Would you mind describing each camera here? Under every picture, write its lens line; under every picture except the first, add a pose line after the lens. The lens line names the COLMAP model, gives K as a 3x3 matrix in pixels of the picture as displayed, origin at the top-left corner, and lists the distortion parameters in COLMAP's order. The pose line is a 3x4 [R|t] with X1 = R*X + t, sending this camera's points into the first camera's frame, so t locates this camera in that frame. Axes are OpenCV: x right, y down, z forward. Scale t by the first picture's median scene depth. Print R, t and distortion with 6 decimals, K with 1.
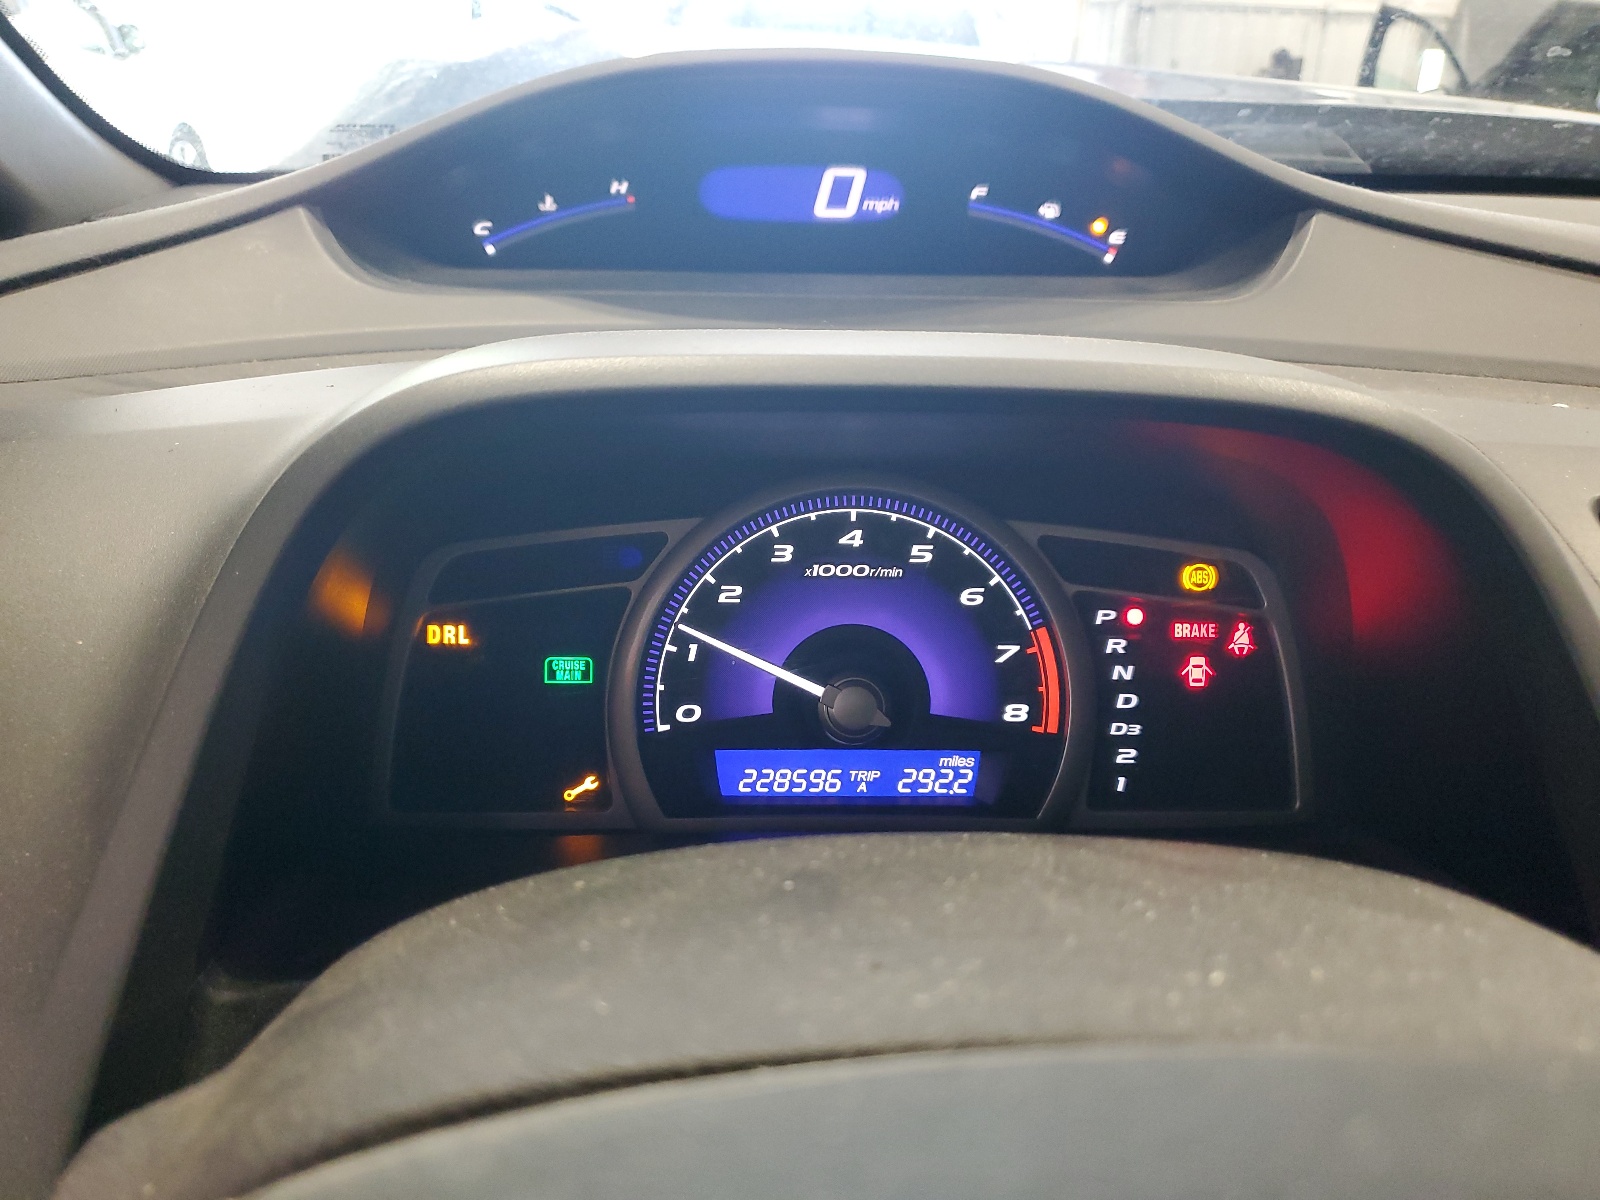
lens RADIAL K [[1198.3, 0, 798.4], [0, 1198.3, 599.3], [0, 0, 1]] dist [0.012782, 0.002449]
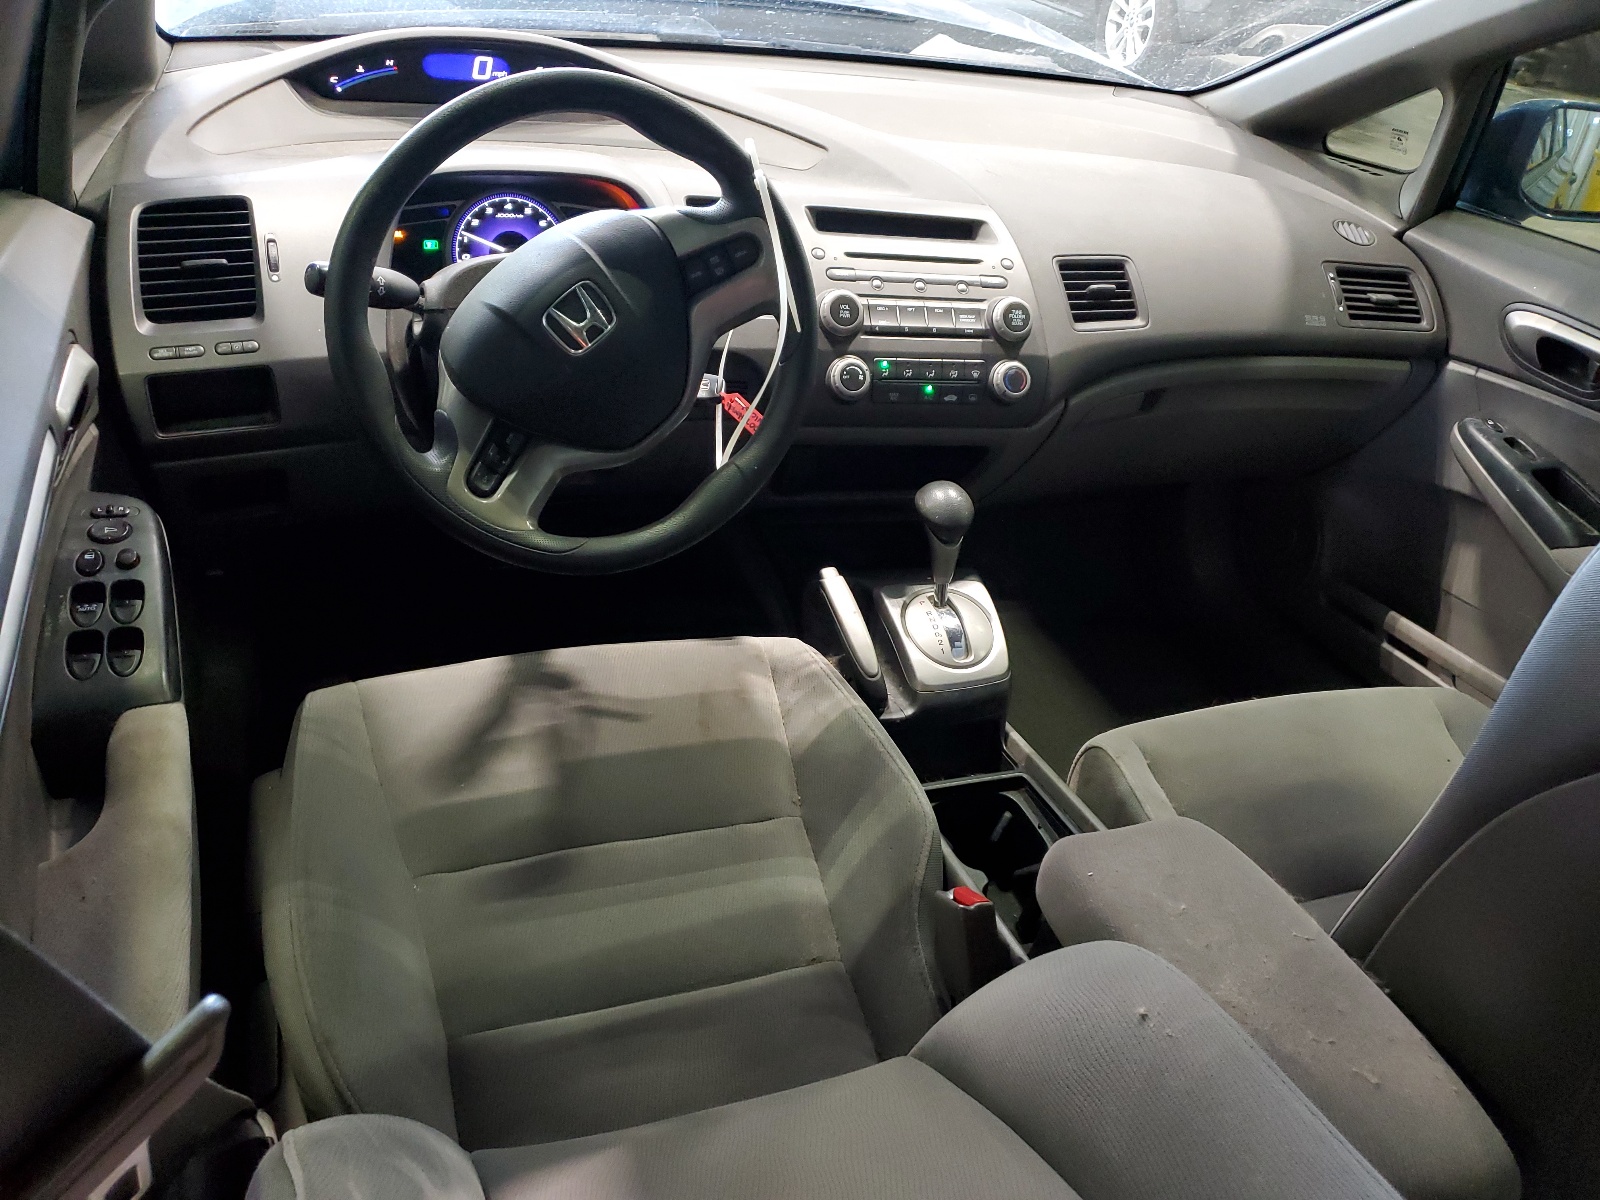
lens RADIAL K [[1198.3, 0, 802.0], [0, 1198.3, 604.2], [0, 0, 1]] dist [0.012782, 0.002449]
pose [[0.948484, -0.098503, 0.301123, -0.325210], [0.026161, 0.971545, 0.235407, 0.285820], [-0.315743, -0.215402, 0.924072, -2.895805]]
